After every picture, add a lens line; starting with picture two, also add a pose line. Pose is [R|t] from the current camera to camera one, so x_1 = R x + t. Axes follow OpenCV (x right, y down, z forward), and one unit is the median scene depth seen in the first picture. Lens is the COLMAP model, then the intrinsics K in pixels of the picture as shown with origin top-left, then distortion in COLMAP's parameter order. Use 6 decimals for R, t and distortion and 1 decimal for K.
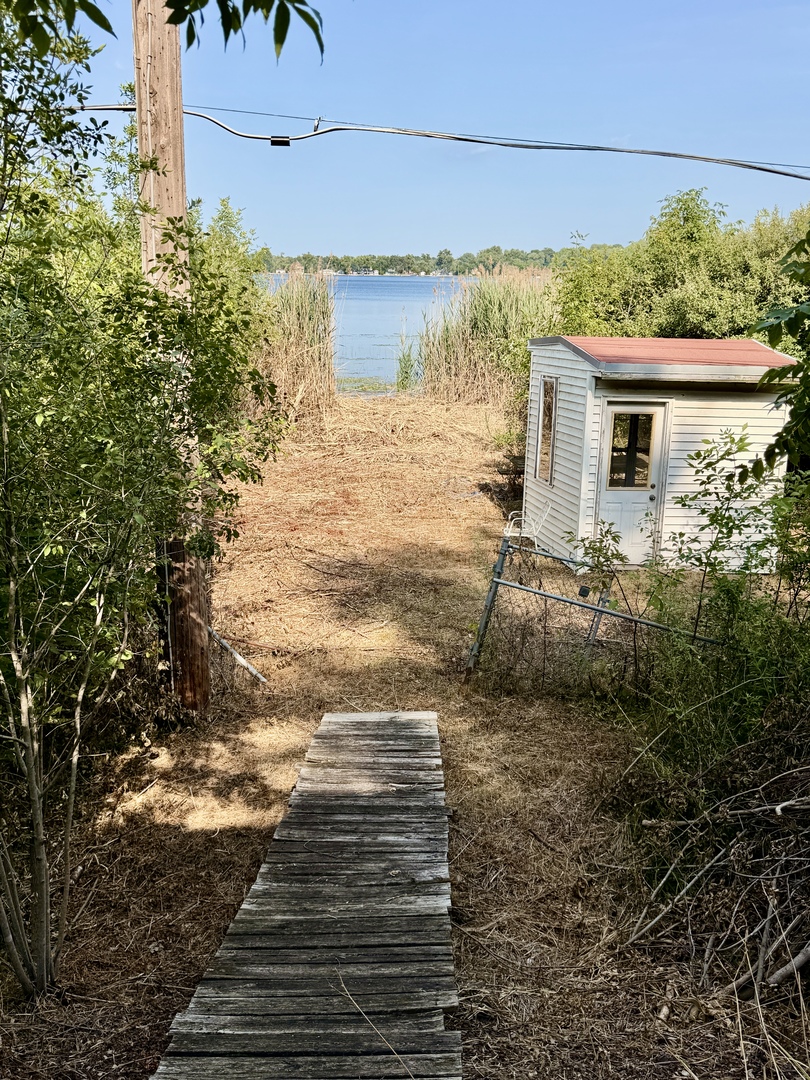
lens RADIAL K [[1104.2, 0, 406.9], [0, 1104.2, 534.5], [0, 0, 1]] dist [0.111520, 0.000000]
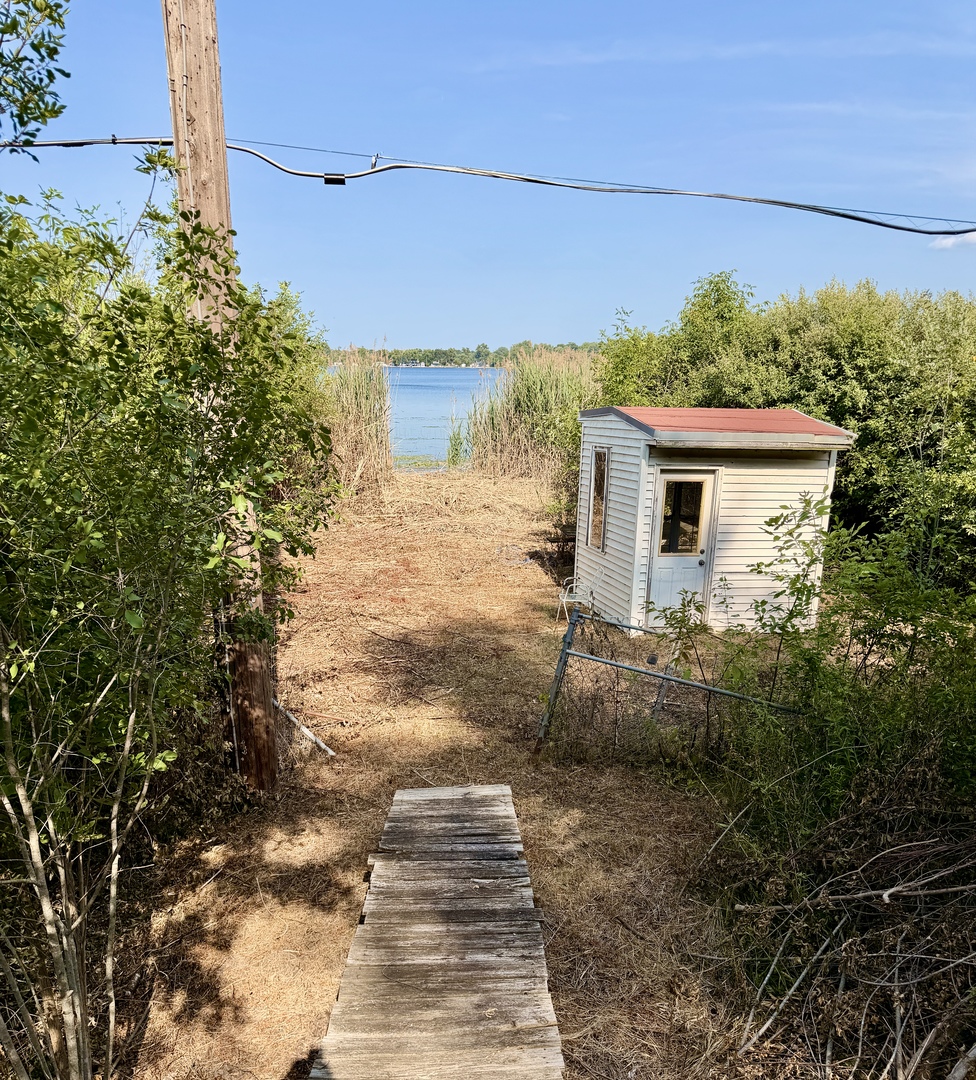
lens RADIAL K [[941.3, 0, 491.4], [0, 941.3, 656.1], [0, 0, 1]] dist [0.093459, -0.041406]
pose [[0.999082, -0.017173, 0.039237, -0.019466], [0.014567, 0.997728, 0.065780, -0.009809], [-0.040277, -0.065148, 0.997062, 0.162301]]
